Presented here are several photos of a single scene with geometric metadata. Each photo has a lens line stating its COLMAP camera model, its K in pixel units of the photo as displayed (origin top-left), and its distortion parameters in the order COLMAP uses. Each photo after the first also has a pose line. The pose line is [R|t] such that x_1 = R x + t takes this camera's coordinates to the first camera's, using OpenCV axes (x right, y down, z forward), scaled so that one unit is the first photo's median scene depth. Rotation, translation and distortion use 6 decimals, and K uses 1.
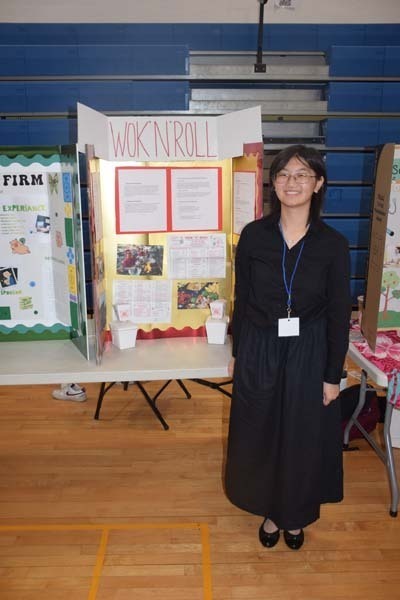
lens RADIAL K [[503.5, 0, 200.0], [0, 503.5, 300.0], [0, 0, 1]] dist [-0.063888, 0.005936]
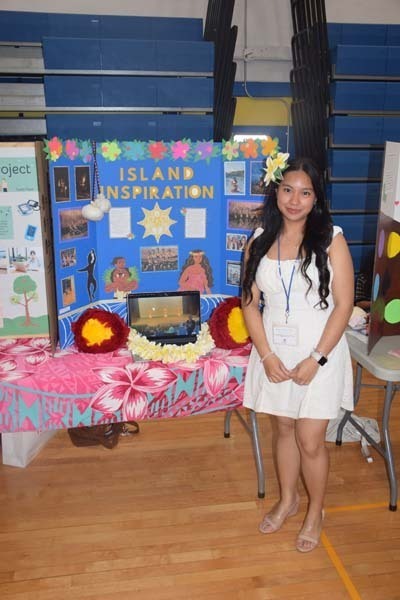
lens RADIAL K [[530.3, 0, 200.0], [0, 530.3, 300.0], [0, 0, 1]] dist [-0.098969, 0.129989]
pose [[0.989530, -0.032630, 0.140592, 0.725711], [0.033960, 0.999398, -0.007069, 0.005118], [-0.140277, 0.011770, 0.990042, -0.028302]]
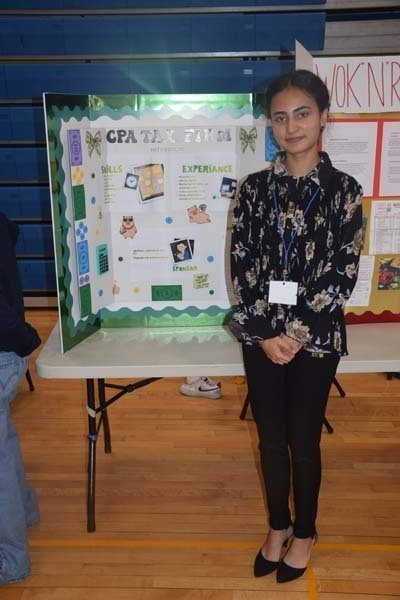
lens RADIAL K [[602.2, 0, 200.0], [0, 602.2, 300.0], [0, 0, 1]] dist [-0.059540, 0.259545]
pose [[0.998122, 0.009303, -0.060545, -0.281914], [-0.007550, 0.999547, 0.029132, 0.008176], [0.060789, -0.028620, 0.997740, -0.023883]]
